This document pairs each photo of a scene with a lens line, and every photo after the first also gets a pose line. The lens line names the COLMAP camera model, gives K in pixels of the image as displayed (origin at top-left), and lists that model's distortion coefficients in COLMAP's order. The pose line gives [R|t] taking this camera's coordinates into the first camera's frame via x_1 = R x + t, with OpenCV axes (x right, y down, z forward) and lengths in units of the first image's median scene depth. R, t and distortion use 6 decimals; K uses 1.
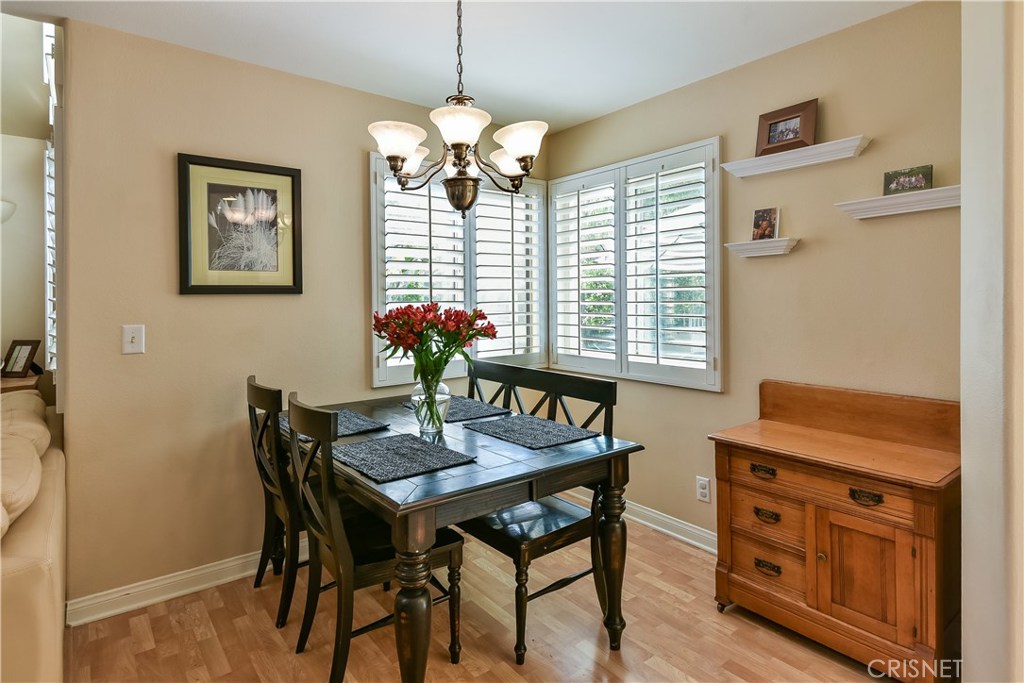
lens RADIAL K [[539.3, 0, 510.3], [0, 539.3, 298.7], [0, 0, 1]] dist [0.004249, 0.001297]
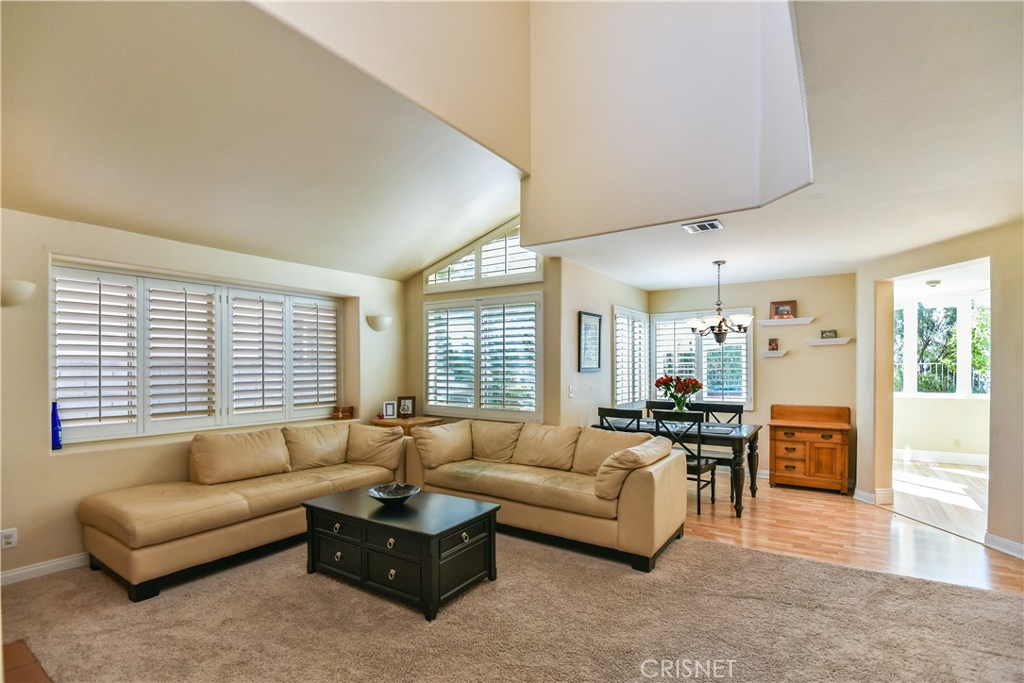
lens RADIAL K [[481.7, 0, 512.5], [0, 481.7, 371.0], [0, 0, 1]] dist [-0.002164, -0.000289]
pose [[0.950786, -0.000414, 0.309849, -1.516661], [-0.002553, 0.999955, 0.009171, -0.030475], [-0.309839, -0.009510, 0.950742, -0.854439]]
